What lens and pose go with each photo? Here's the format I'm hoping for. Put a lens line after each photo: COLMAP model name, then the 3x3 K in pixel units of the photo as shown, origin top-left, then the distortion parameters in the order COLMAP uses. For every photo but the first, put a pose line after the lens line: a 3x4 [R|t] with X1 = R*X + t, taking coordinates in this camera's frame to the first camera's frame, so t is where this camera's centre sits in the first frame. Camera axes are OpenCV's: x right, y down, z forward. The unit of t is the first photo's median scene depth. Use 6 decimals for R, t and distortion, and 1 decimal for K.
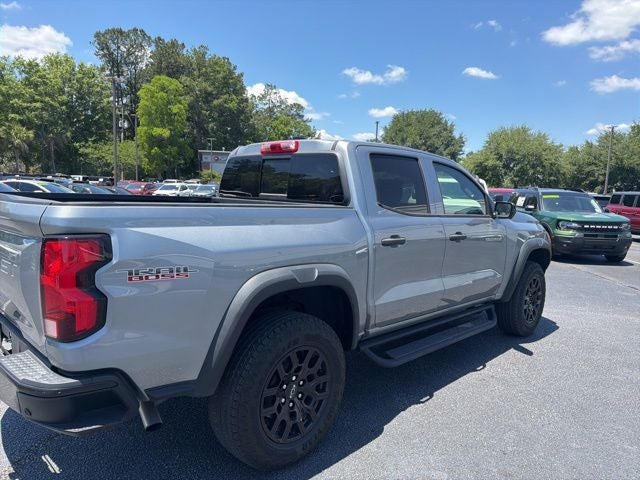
lens RADIAL K [[451.5, 0, 324.2], [0, 451.5, 243.5], [0, 0, 1]] dist [0.070947, -0.105220]
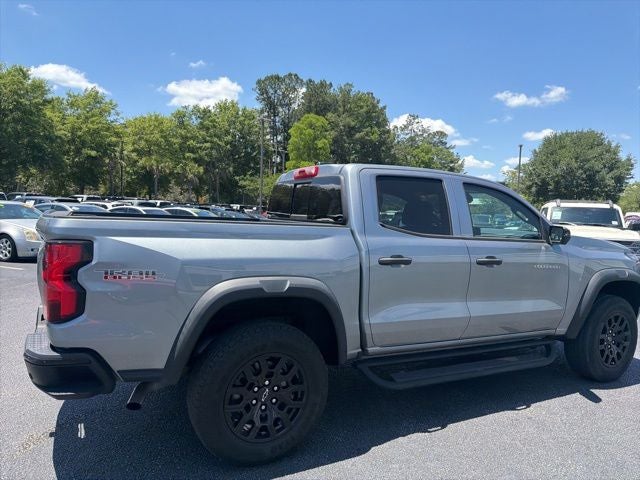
lens RADIAL K [[452.4, 0, 323.3], [0, 452.4, 237.1], [0, 0, 1]] dist [0.061947, -0.079406]
pose [[0.952529, 0.017208, -0.303960, 0.207728], [-0.040145, 0.996783, -0.069375, 0.012292], [0.301788, 0.078284, 0.950155, -0.006225]]
